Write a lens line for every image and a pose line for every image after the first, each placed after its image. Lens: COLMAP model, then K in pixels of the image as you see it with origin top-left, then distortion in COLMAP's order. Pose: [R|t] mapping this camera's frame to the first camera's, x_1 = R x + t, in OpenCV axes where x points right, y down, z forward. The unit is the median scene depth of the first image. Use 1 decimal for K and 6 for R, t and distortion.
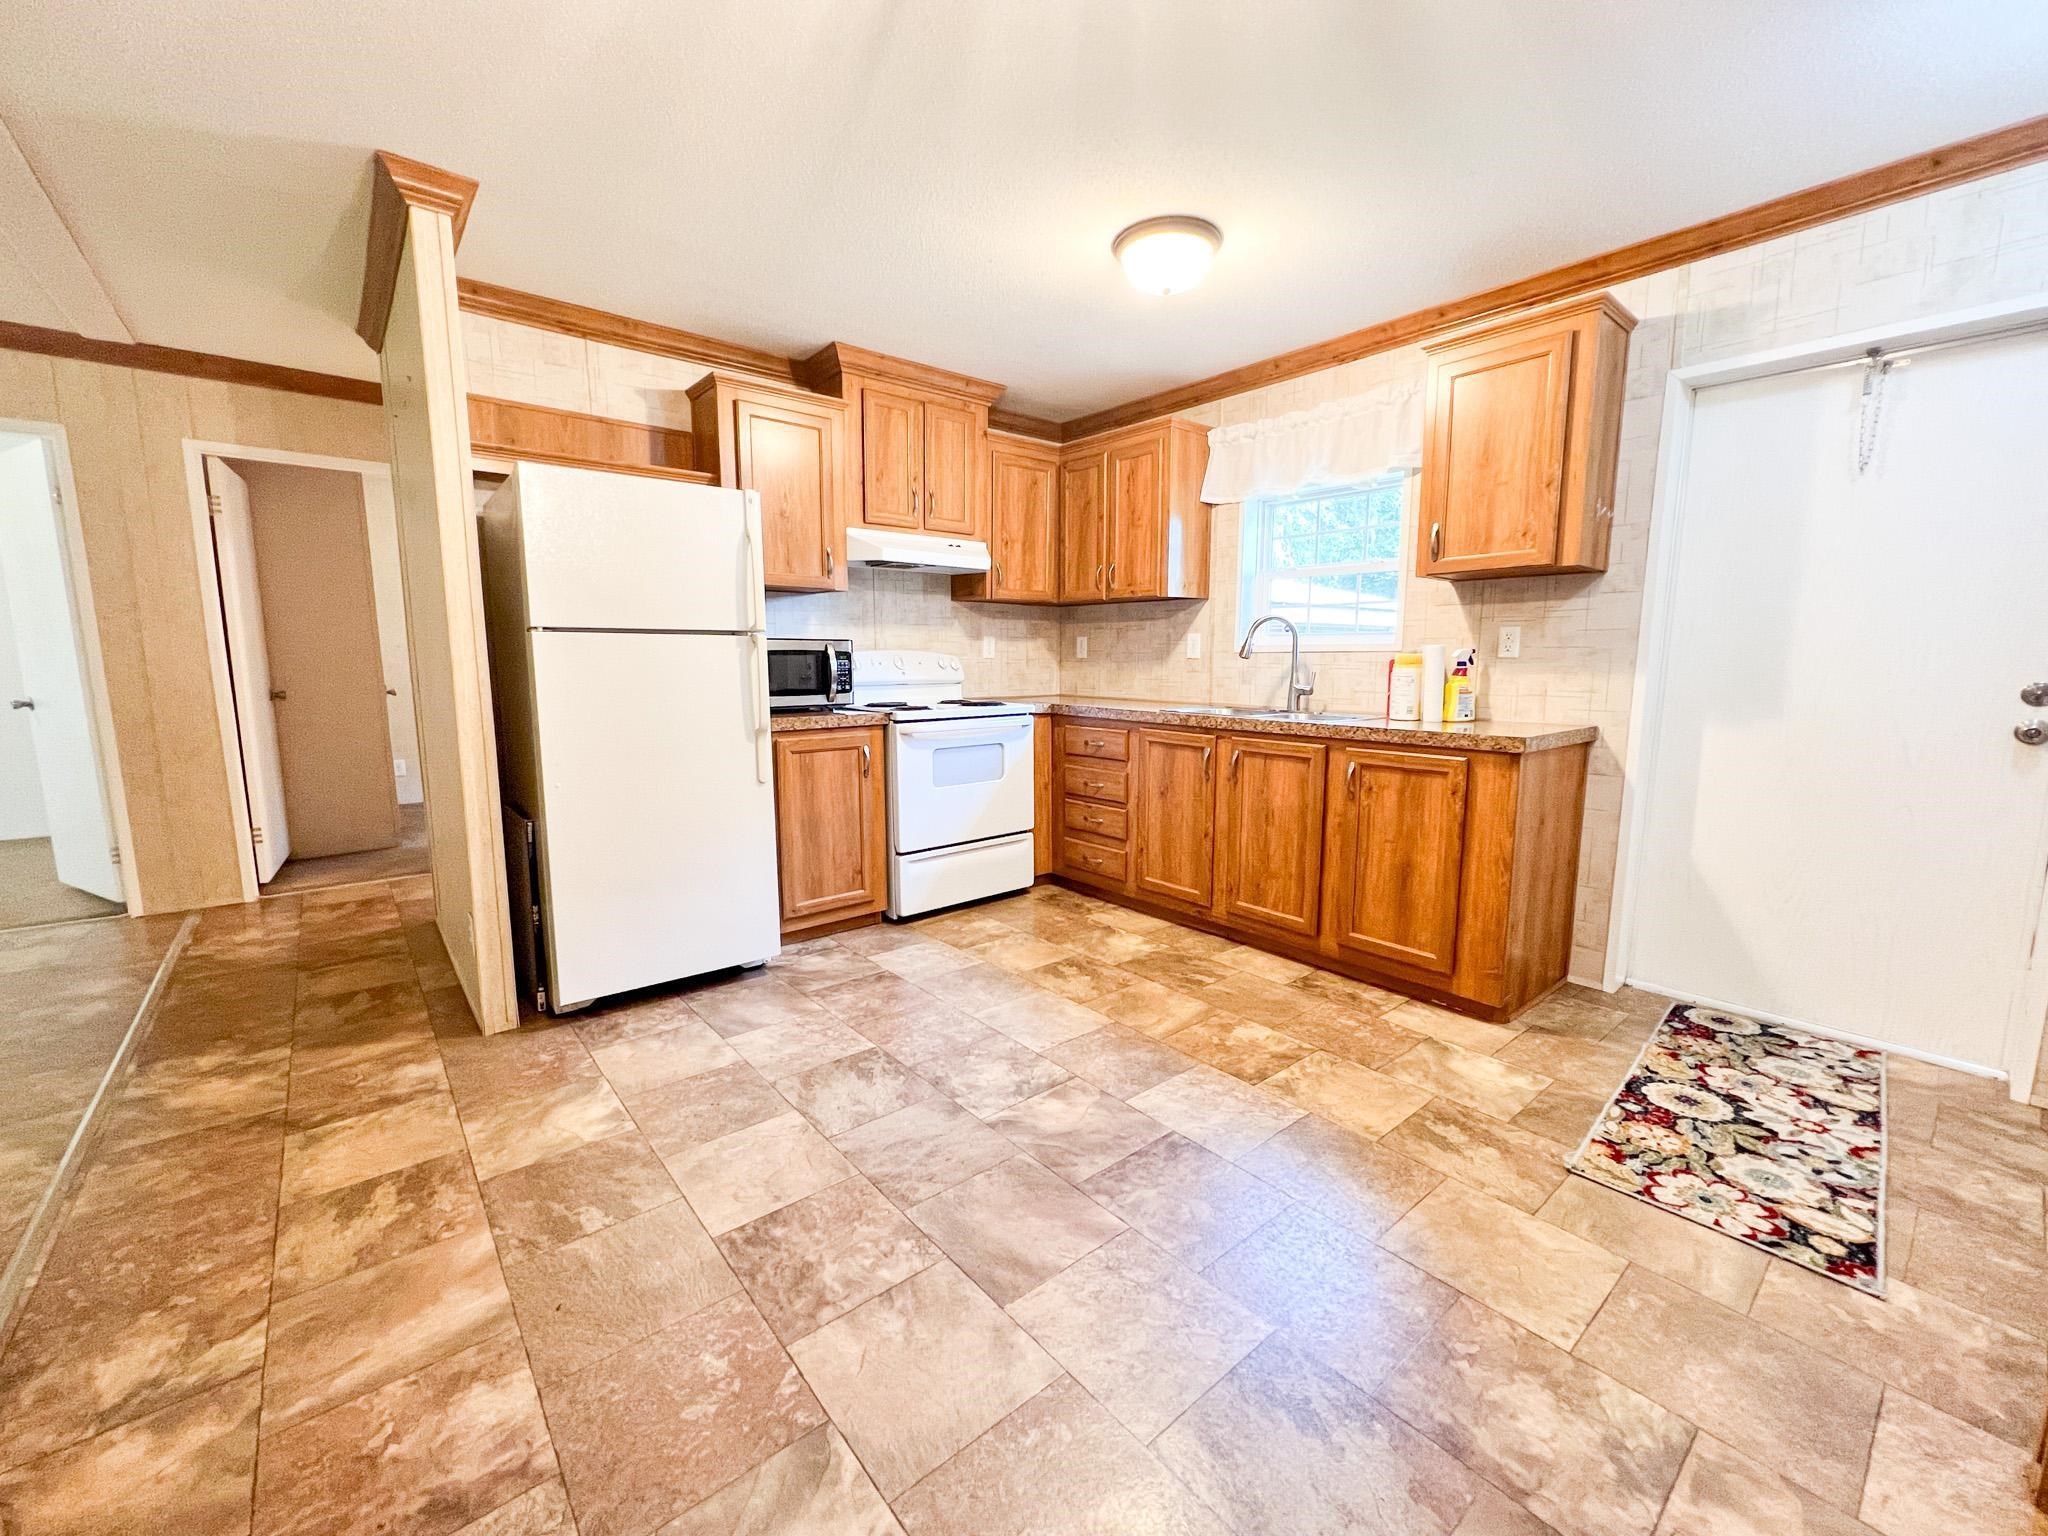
lens RADIAL K [[831.3, 0, 1020.0], [0, 831.3, 769.1], [0, 0, 1]] dist [-0.001107, -0.000023]
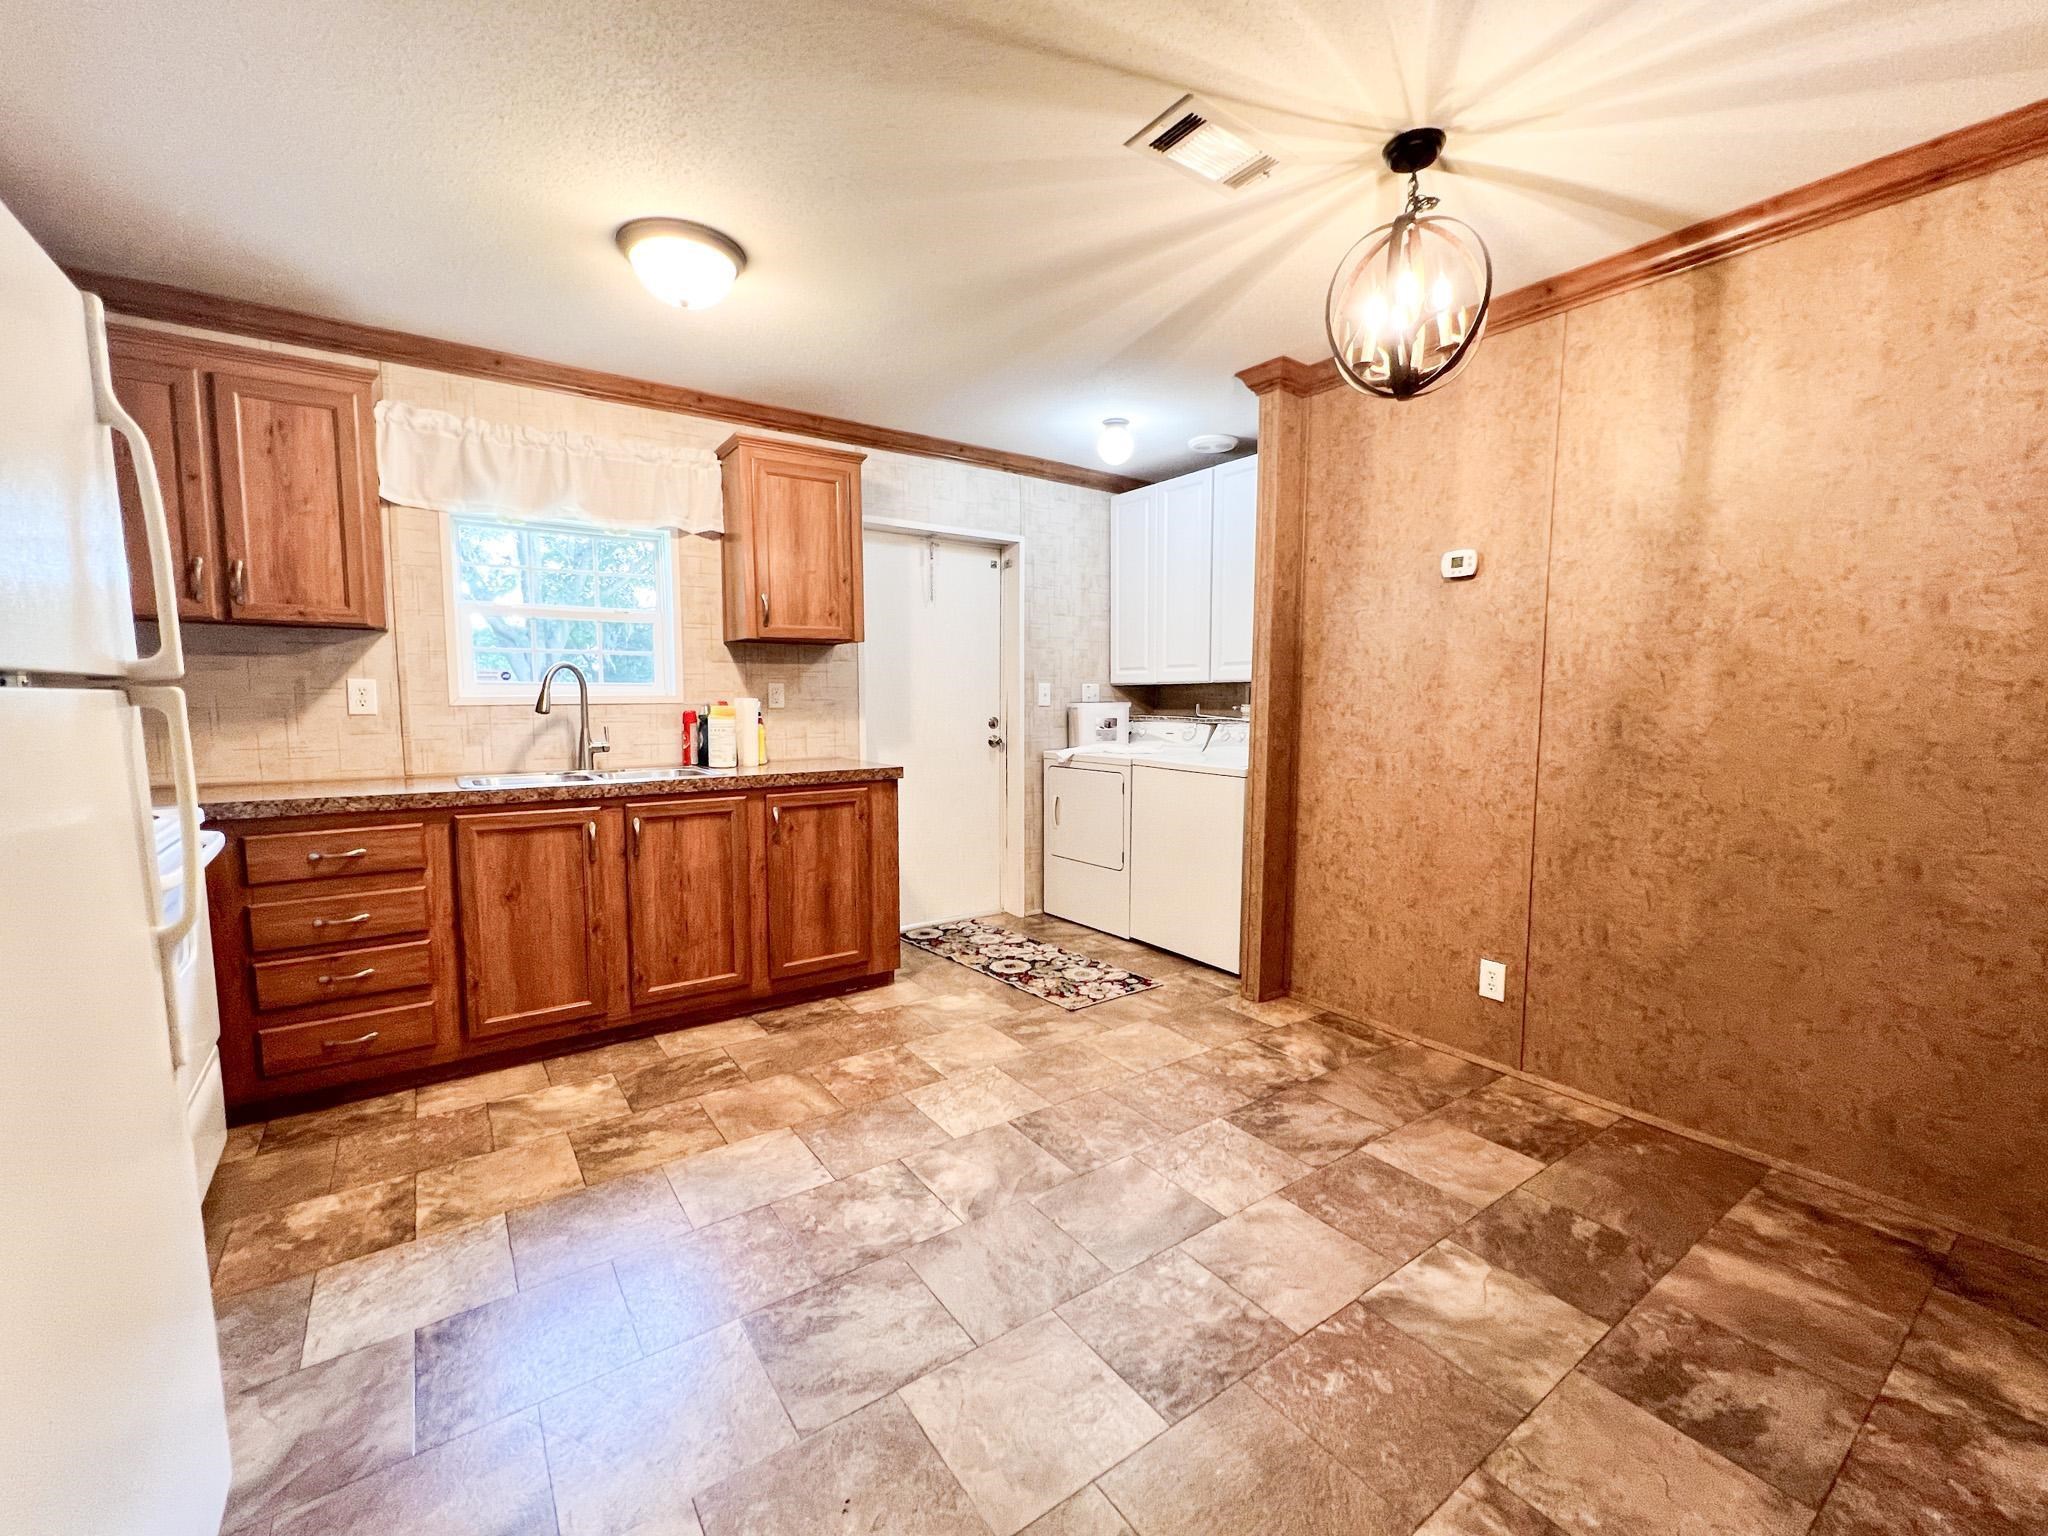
lens RADIAL K [[855.7, 0, 1041.0], [0, 855.7, 770.0], [0, 0, 1]] dist [-0.000171, 0.000208]
pose [[0.063421, -0.090793, 0.993848, -0.721559], [0.134480, 0.987548, 0.081636, -0.107098], [-0.988885, 0.128475, 0.074841, 0.603039]]
